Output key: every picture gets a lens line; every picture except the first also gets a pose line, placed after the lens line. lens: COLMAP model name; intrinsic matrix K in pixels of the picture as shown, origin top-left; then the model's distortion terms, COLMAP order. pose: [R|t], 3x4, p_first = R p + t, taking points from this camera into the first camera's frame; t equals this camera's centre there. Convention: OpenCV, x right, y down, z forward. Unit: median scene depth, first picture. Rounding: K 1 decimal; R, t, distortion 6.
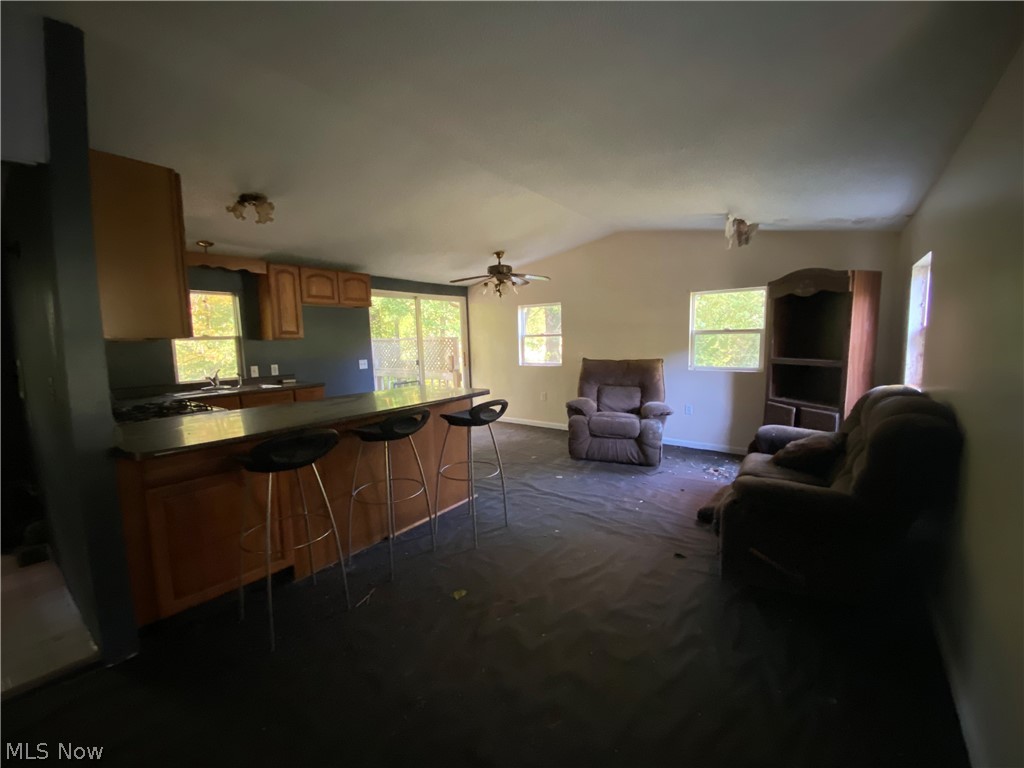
lens RADIAL K [[410.4, 0, 512.0], [0, 410.4, 384.0], [0, 0, 1]] dist [0.000445, -0.000050]
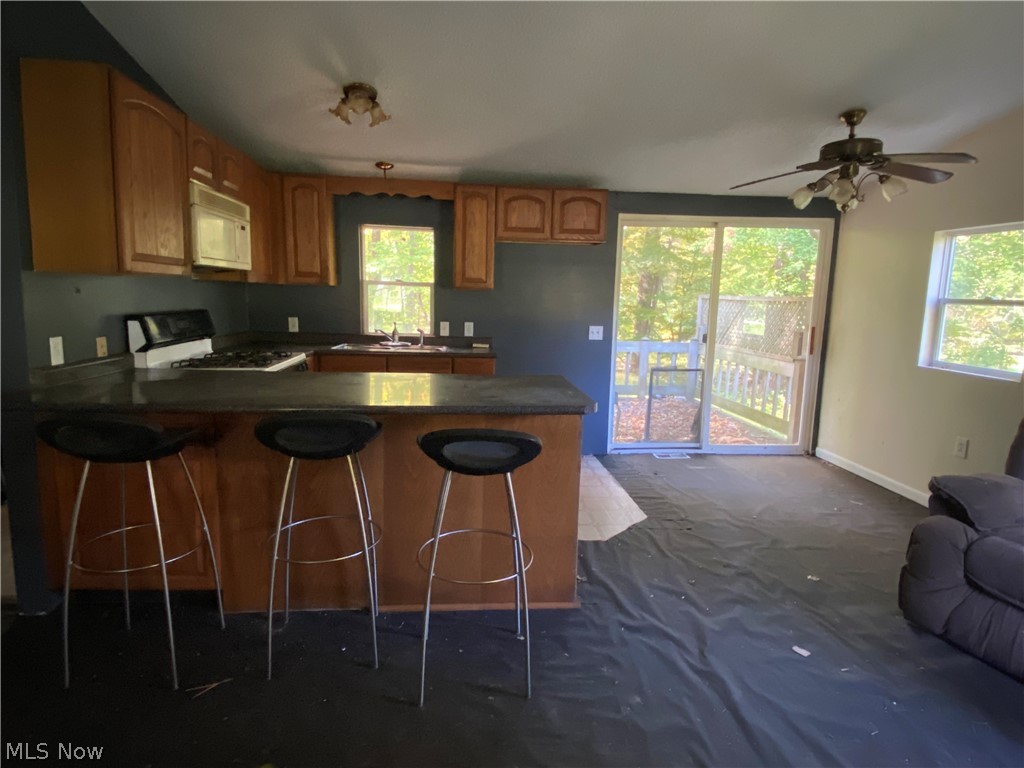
lens RADIAL K [[563.9, 0, 512.0], [0, 563.9, 384.0], [0, 0, 1]] dist [0.070877, -0.079095]
pose [[0.659772, 0.155622, -0.735175, 0.270254], [-0.124897, 0.987423, 0.096932, -0.046378], [0.741014, 0.027868, 0.670911, 0.364357]]
